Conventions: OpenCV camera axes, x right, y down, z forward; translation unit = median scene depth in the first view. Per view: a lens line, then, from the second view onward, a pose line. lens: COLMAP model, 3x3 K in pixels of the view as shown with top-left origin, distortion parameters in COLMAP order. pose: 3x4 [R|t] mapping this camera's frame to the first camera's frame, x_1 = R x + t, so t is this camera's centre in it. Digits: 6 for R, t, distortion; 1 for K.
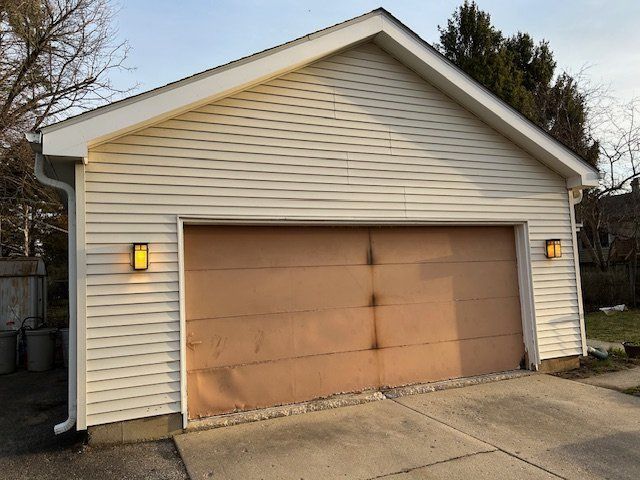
lens RADIAL K [[496.6, 0, 319.7], [0, 496.6, 238.9], [0, 0, 1]] dist [0.016569, 0.001198]
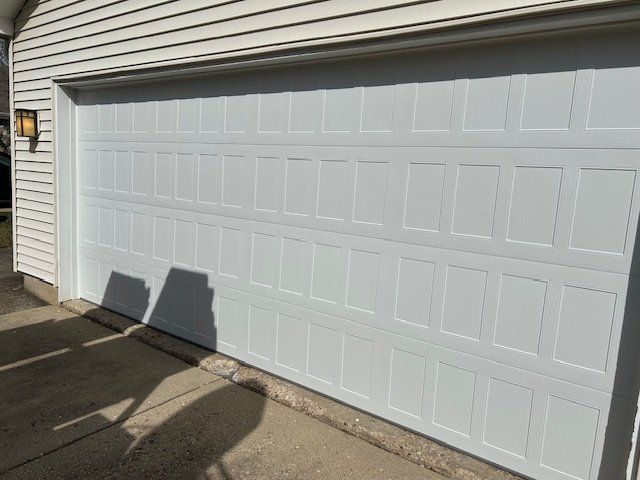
lens RADIAL K [[496.6, 0, 319.7], [0, 496.6, 238.9], [0, 0, 1]] dist [0.016569, 0.001198]
pose [[0.462960, 0.190533, -0.865659, 0.812716], [0.002475, 0.976342, 0.216218, 0.043936], [0.886376, -0.102242, 0.451535, 1.033909]]
